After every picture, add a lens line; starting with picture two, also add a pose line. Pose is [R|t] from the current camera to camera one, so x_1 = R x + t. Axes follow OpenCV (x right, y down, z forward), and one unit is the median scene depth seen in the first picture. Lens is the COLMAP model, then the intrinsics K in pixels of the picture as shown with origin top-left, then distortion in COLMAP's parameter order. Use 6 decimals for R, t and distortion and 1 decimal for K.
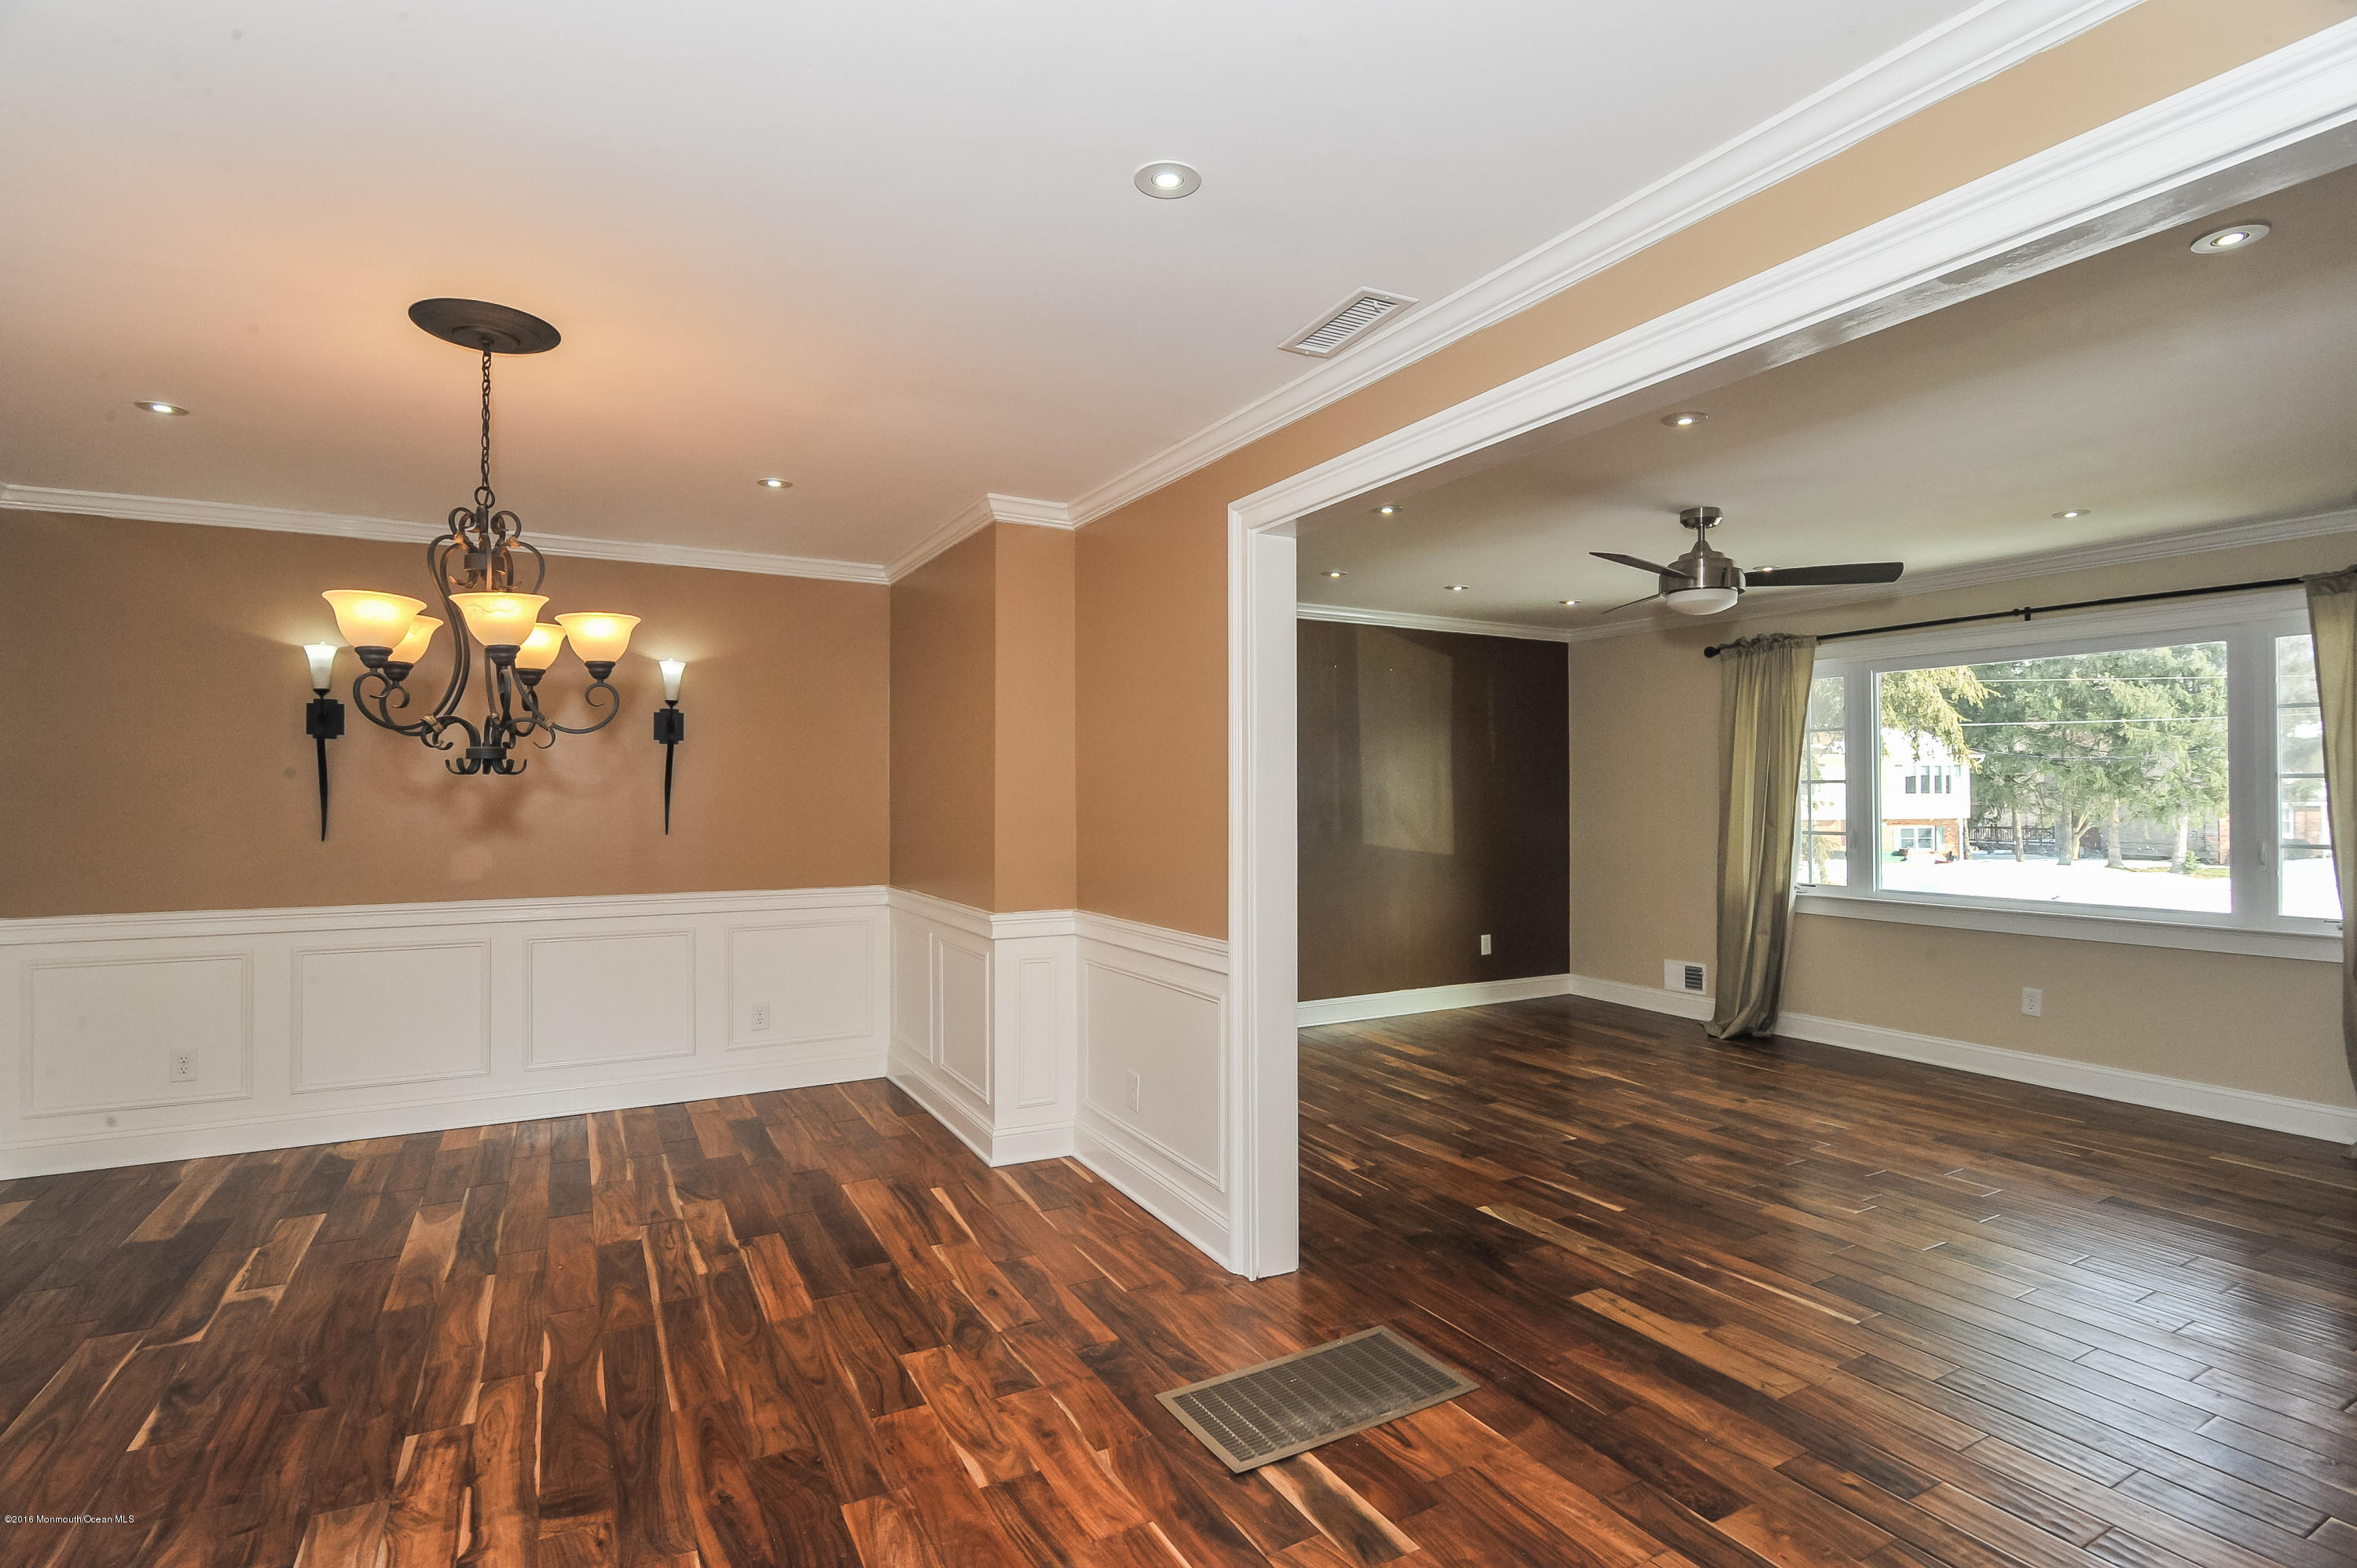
lens RADIAL K [[1141.8, 0, 1177.8], [0, 1141.8, 778.8], [0, 0, 1]] dist [-0.019507, -0.000203]
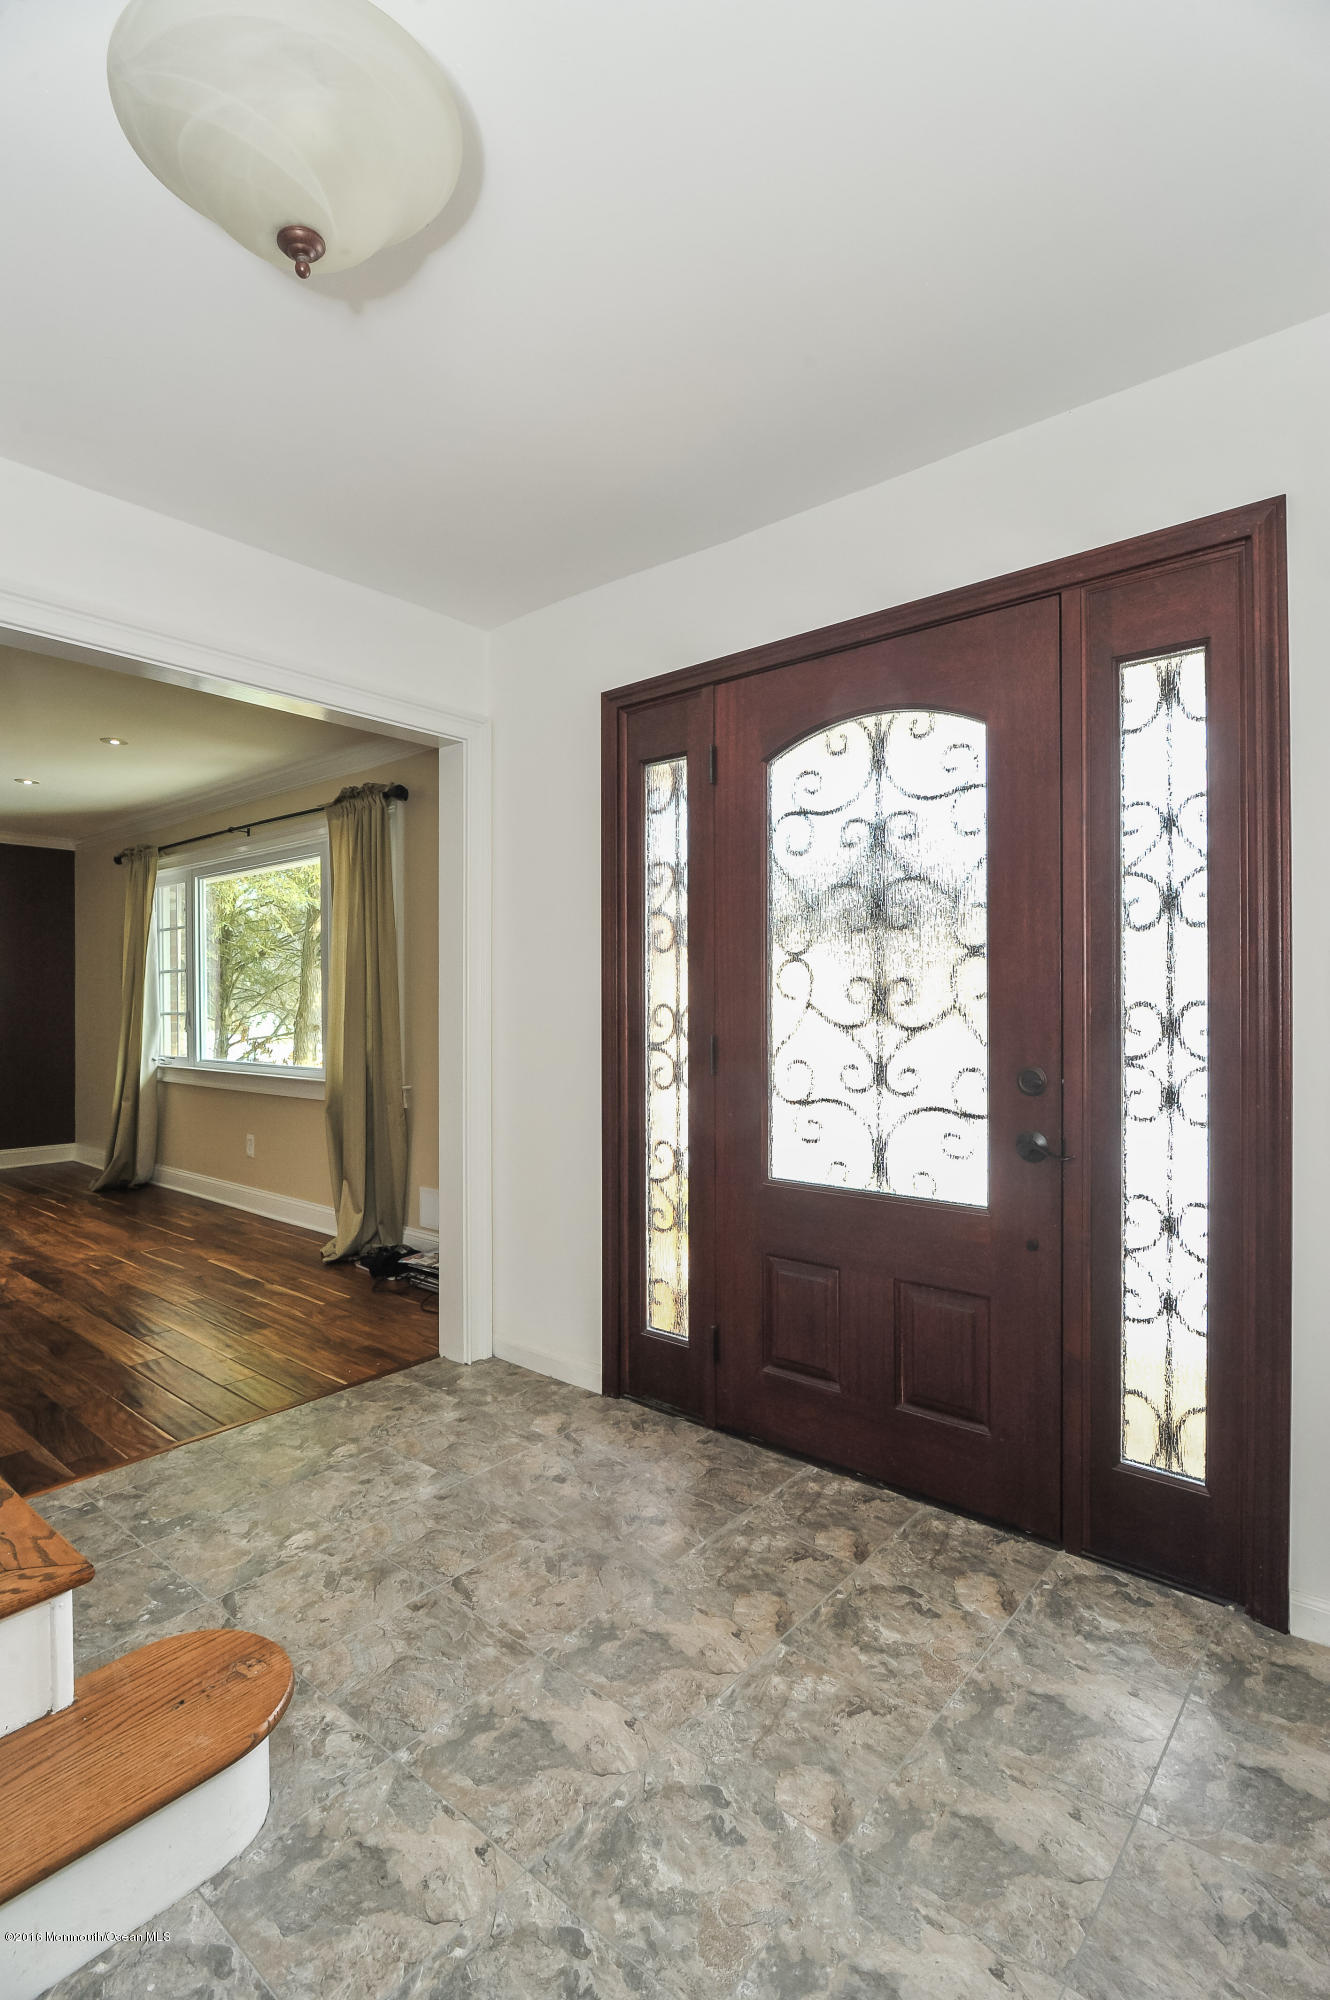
lens RADIAL K [[968.9, 0, 665.0], [0, 968.9, 1000.0], [0, 0, 1]] dist [-0.019507, -0.000203]
pose [[0.933379, 0.004534, 0.358862, 1.150117], [-0.006487, 0.999970, 0.004239, 0.043510], [-0.358832, -0.006284, 0.933381, -0.219249]]
